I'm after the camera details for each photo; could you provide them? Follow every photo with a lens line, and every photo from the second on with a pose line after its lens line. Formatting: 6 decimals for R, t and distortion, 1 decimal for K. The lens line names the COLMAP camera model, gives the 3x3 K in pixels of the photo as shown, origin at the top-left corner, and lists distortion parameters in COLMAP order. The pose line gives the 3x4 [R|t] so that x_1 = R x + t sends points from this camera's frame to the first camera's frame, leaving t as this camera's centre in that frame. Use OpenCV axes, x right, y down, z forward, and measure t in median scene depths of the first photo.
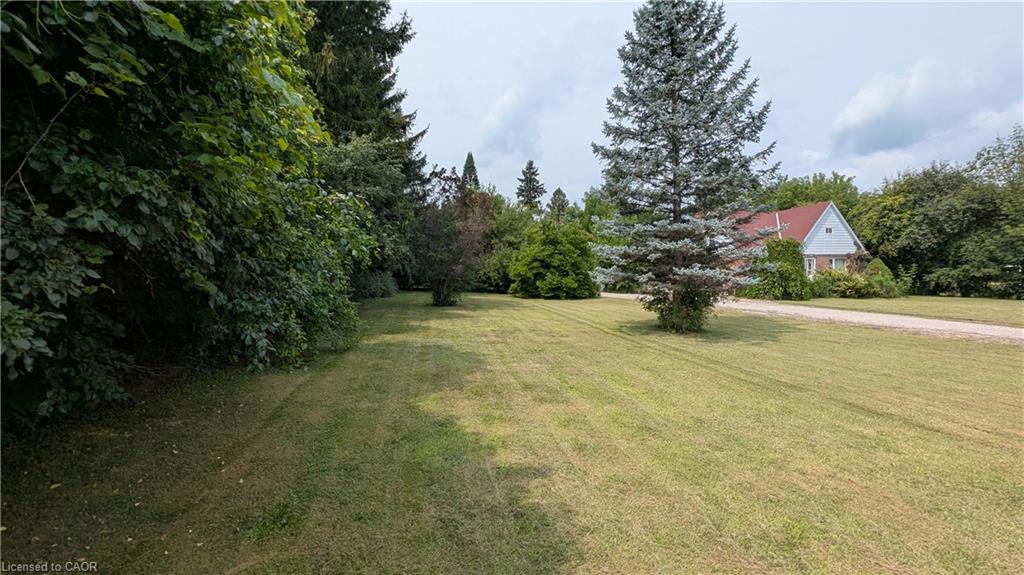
lens RADIAL K [[420.8, 0, 512.6], [0, 420.8, 284.1], [0, 0, 1]] dist [0.001351, 0.000315]
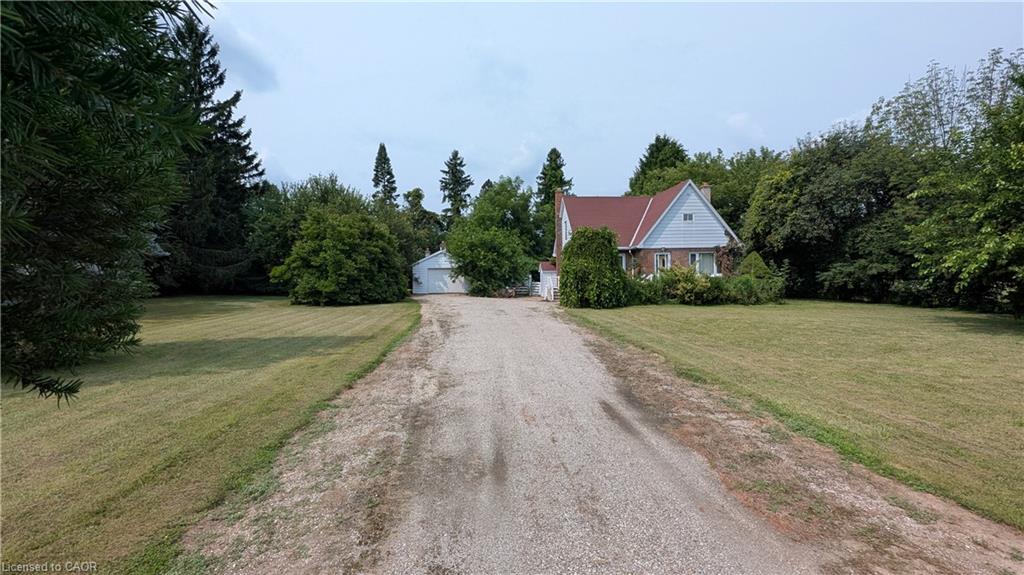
lens RADIAL K [[420.8, 0, 512.0], [0, 420.8, 286.4], [0, 0, 1]] dist [0.001351, 0.000315]
pose [[0.993988, -0.002641, -0.109458, 0.509754], [0.003517, 0.999963, 0.007813, -0.006271], [0.109433, -0.008151, 0.993961, 0.187517]]
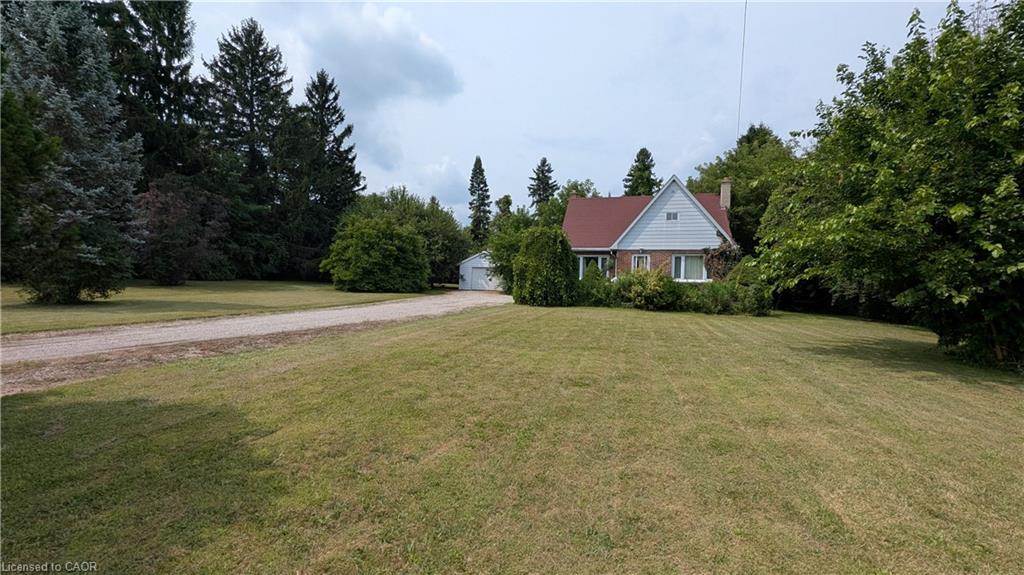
lens RADIAL K [[420.8, 0, 508.7], [0, 420.8, 284.3], [0, 0, 1]] dist [0.001351, 0.000315]
pose [[0.877181, 0.038710, -0.478597, 0.852369], [-0.045333, 0.998969, -0.002289, 0.002648], [0.478015, 0.023704, 0.878032, 0.237778]]
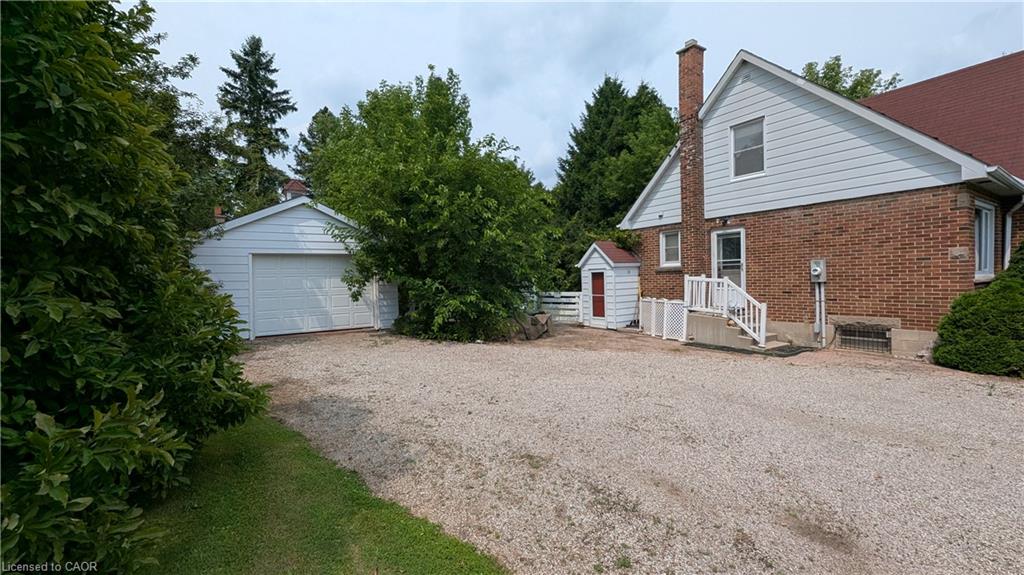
lens RADIAL K [[420.8, 0, 511.3], [0, 420.8, 286.5], [0, 0, 1]] dist [0.001351, 0.000315]
pose [[0.922084, -0.021222, 0.386408, 0.227629], [0.023367, 0.999727, -0.000854, -0.015287], [-0.386284, 0.009817, 0.922328, 0.883870]]
